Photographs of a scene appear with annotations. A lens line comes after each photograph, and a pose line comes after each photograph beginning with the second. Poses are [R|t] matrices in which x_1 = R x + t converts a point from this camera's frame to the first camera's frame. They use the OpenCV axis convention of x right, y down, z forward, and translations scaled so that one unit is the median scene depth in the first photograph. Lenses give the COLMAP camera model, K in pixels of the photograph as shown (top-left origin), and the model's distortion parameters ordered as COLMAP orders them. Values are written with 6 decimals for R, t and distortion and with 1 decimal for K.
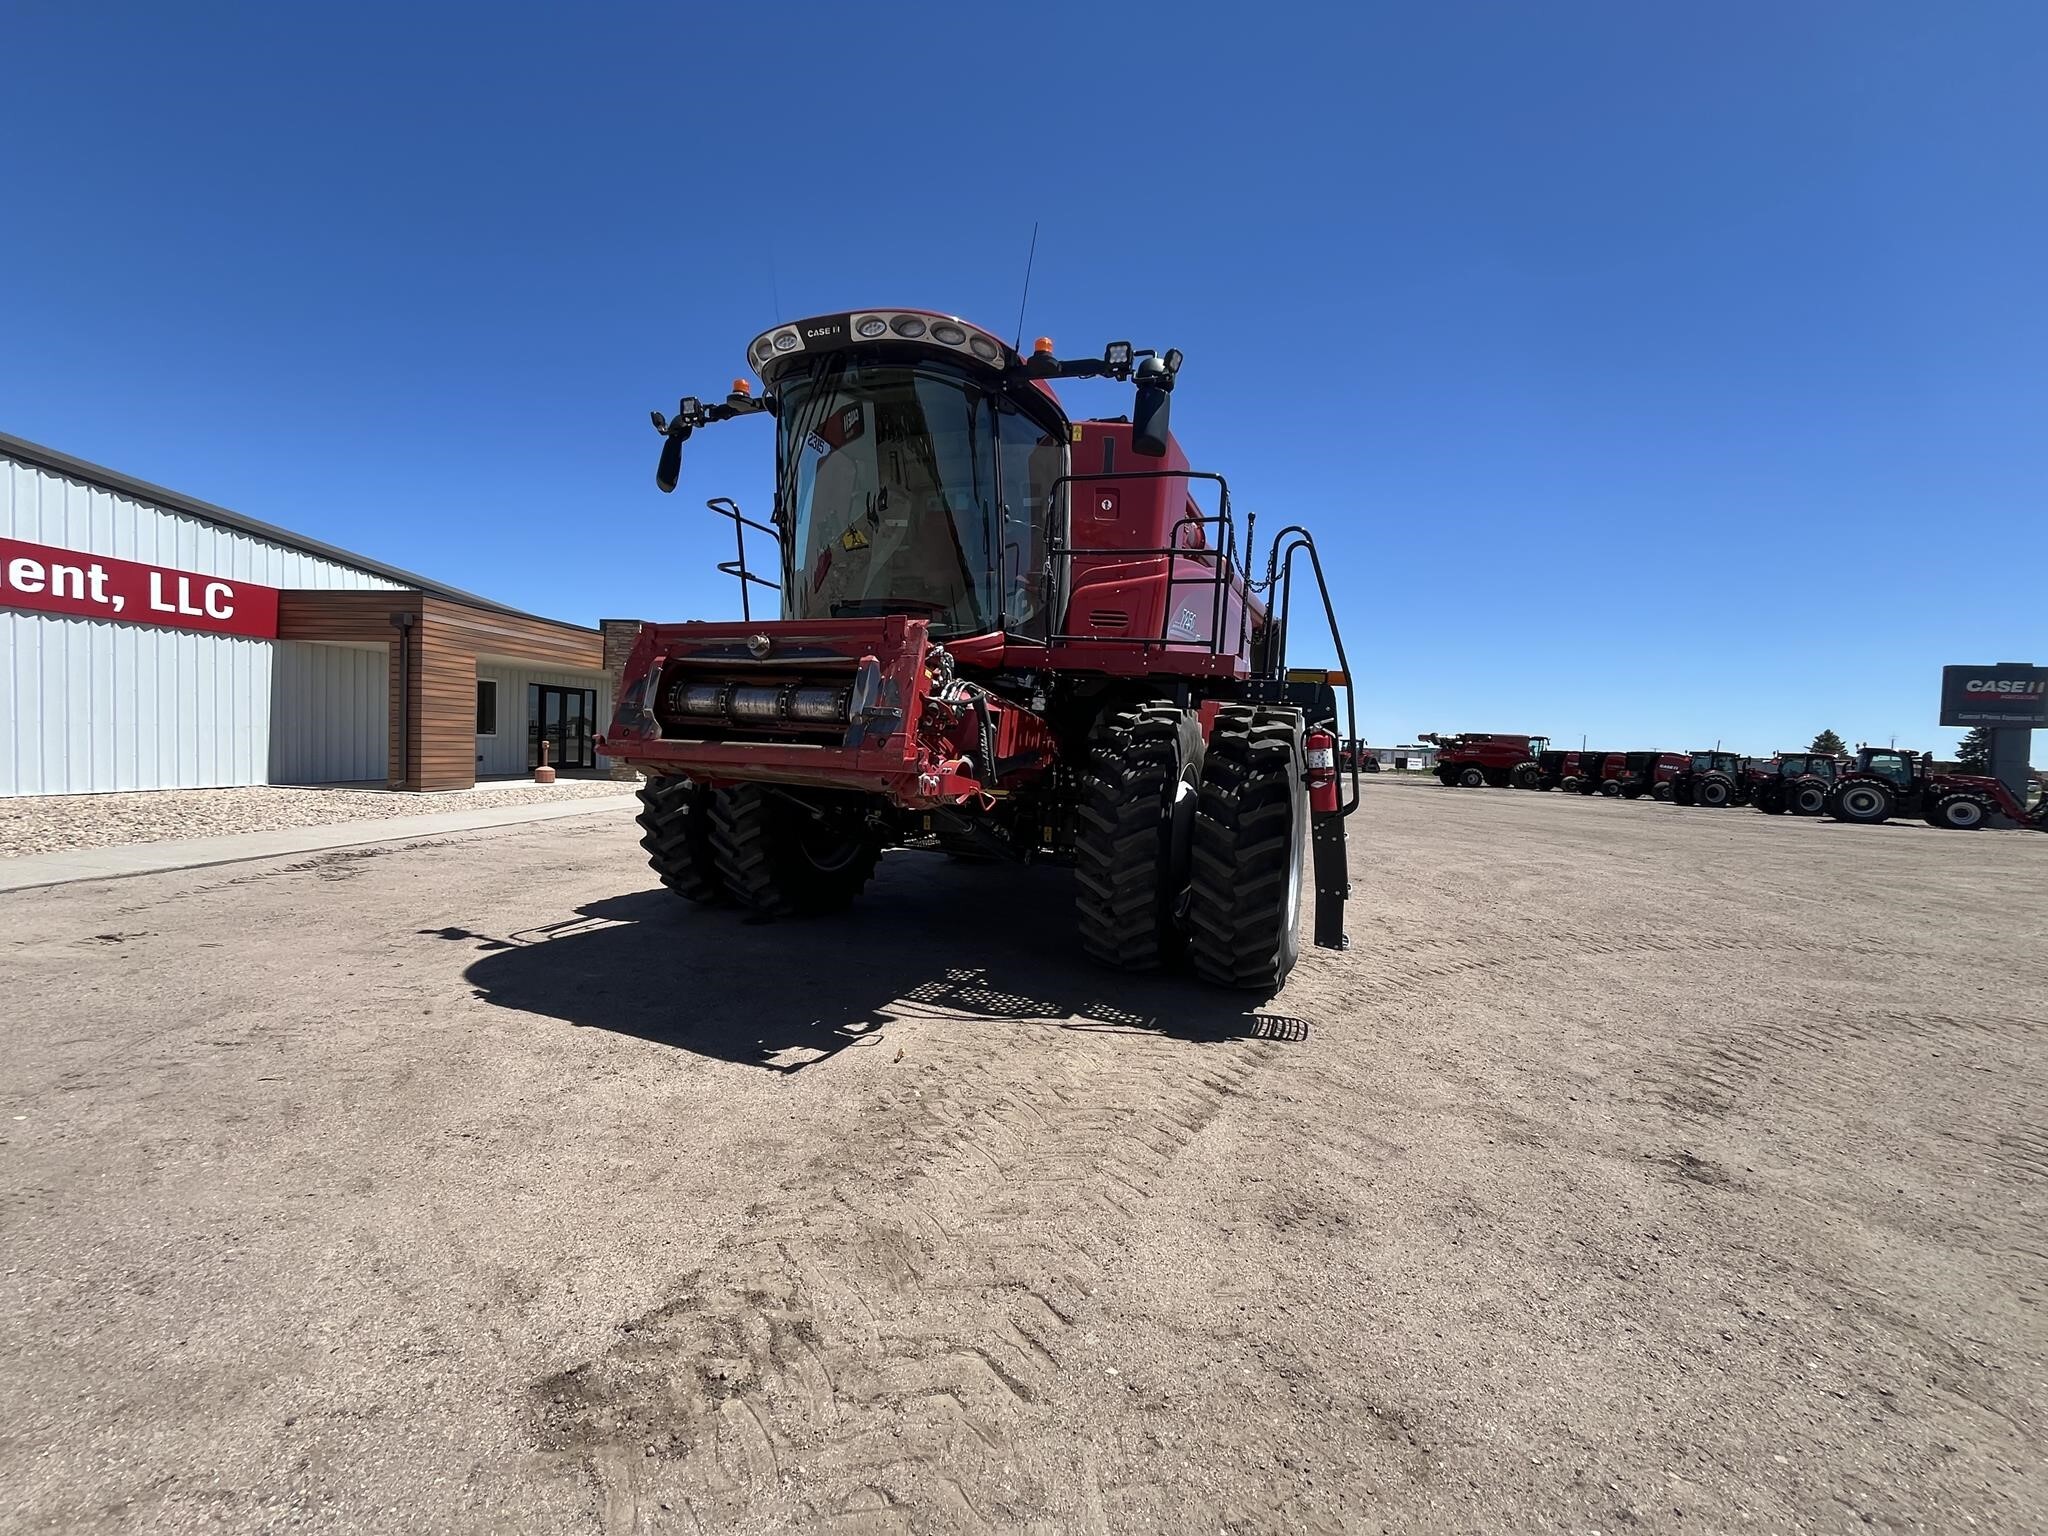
lens RADIAL K [[826.6, 0, 1018.1], [0, 826.6, 770.7], [0, 0, 1]] dist [-0.002273, -0.000117]
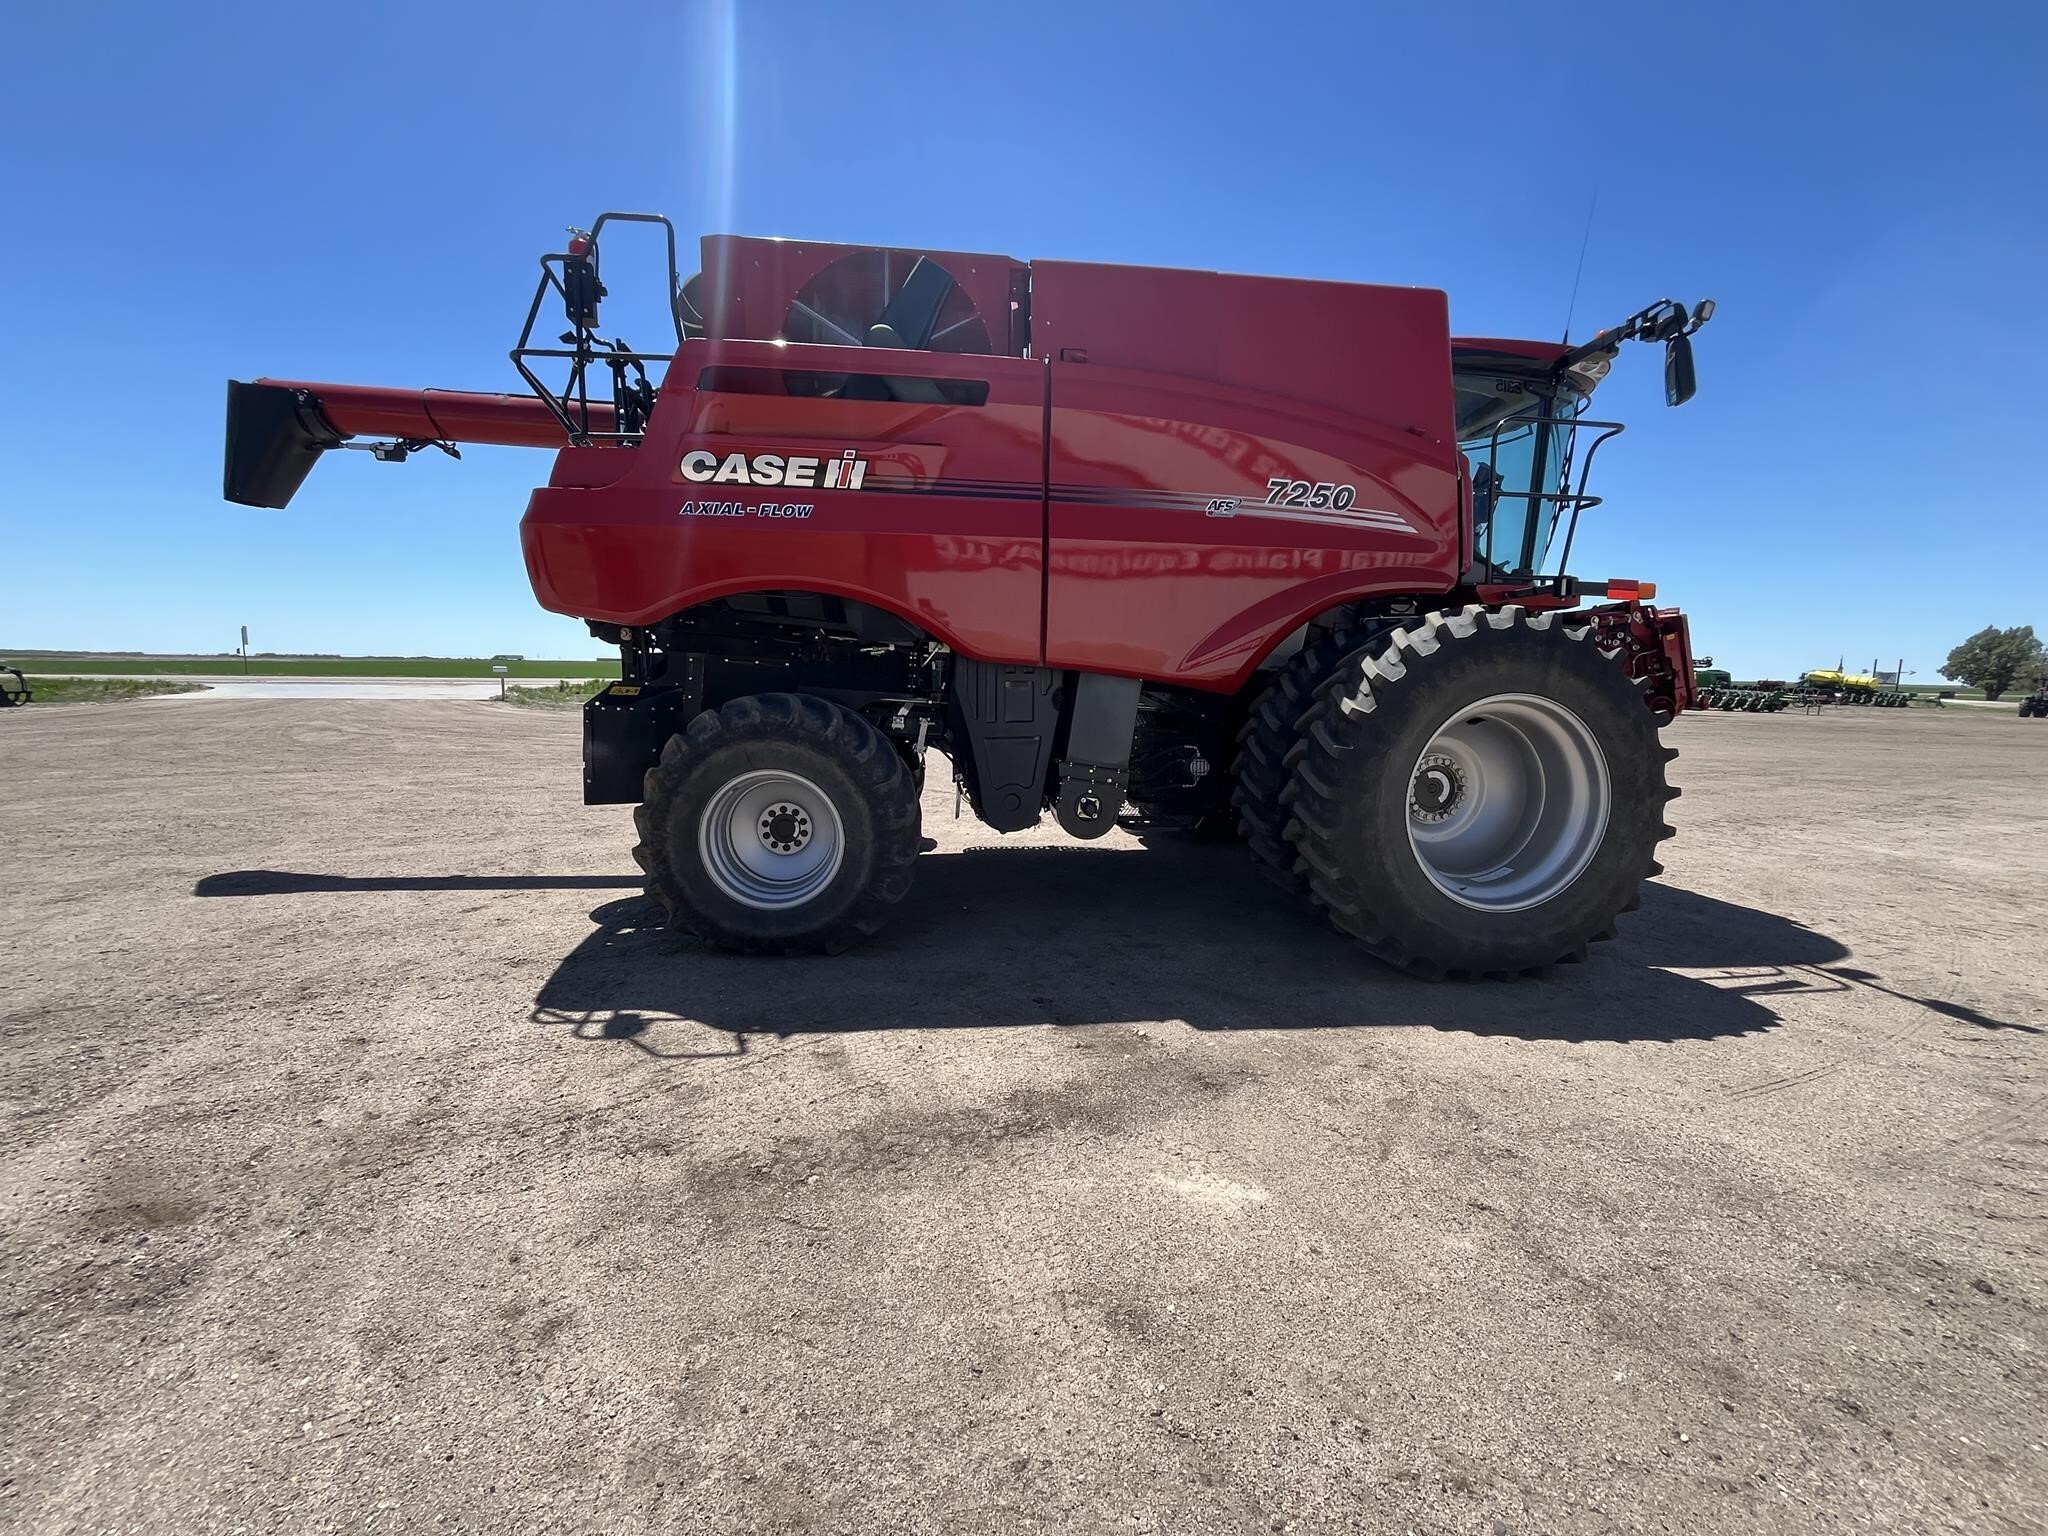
lens RADIAL K [[826.6, 0, 1021.2], [0, 826.6, 767.8], [0, 0, 1]] dist [-0.002273, -0.000117]
pose [[-0.482877, -0.147738, 0.863136, -0.903289], [-0.006604, 0.986252, 0.165117, -0.109999], [-0.875663, 0.074032, -0.477214, 2.065950]]
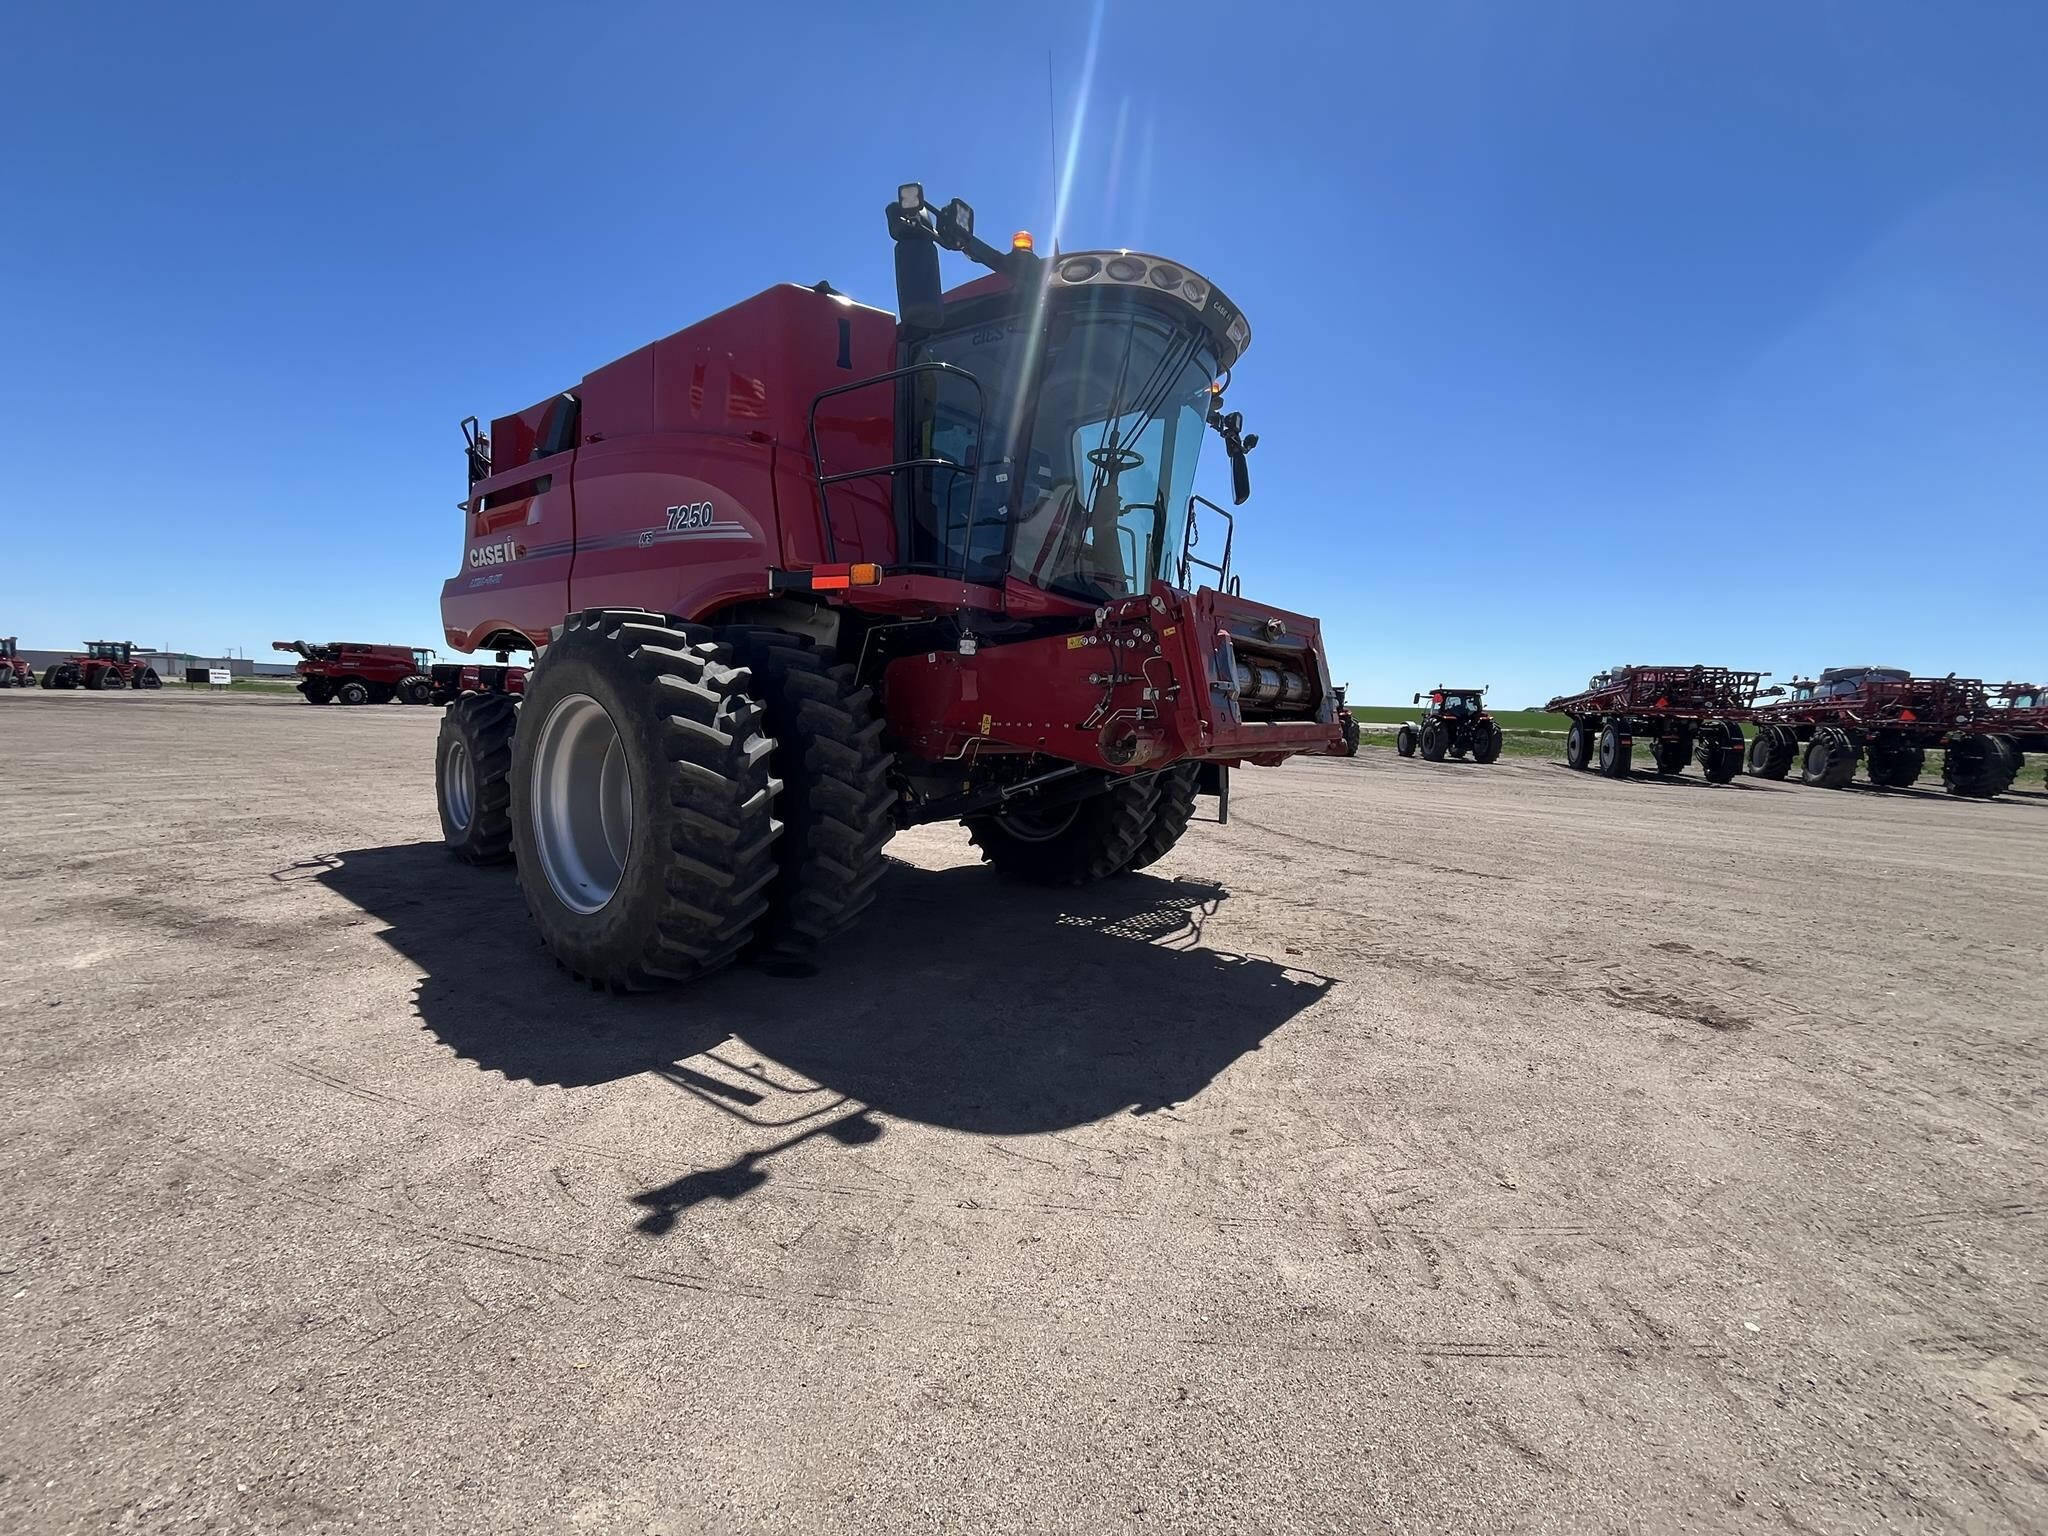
lens RADIAL K [[826.6, 0, 1020.5], [0, 826.6, 767.8], [0, 0, 1]] dist [-0.002273, -0.000117]
pose [[0.276539, -0.110058, 0.954680, -1.075137], [0.007298, 0.993632, 0.112435, -0.072100], [-0.960975, -0.024125, 0.275581, 0.760039]]
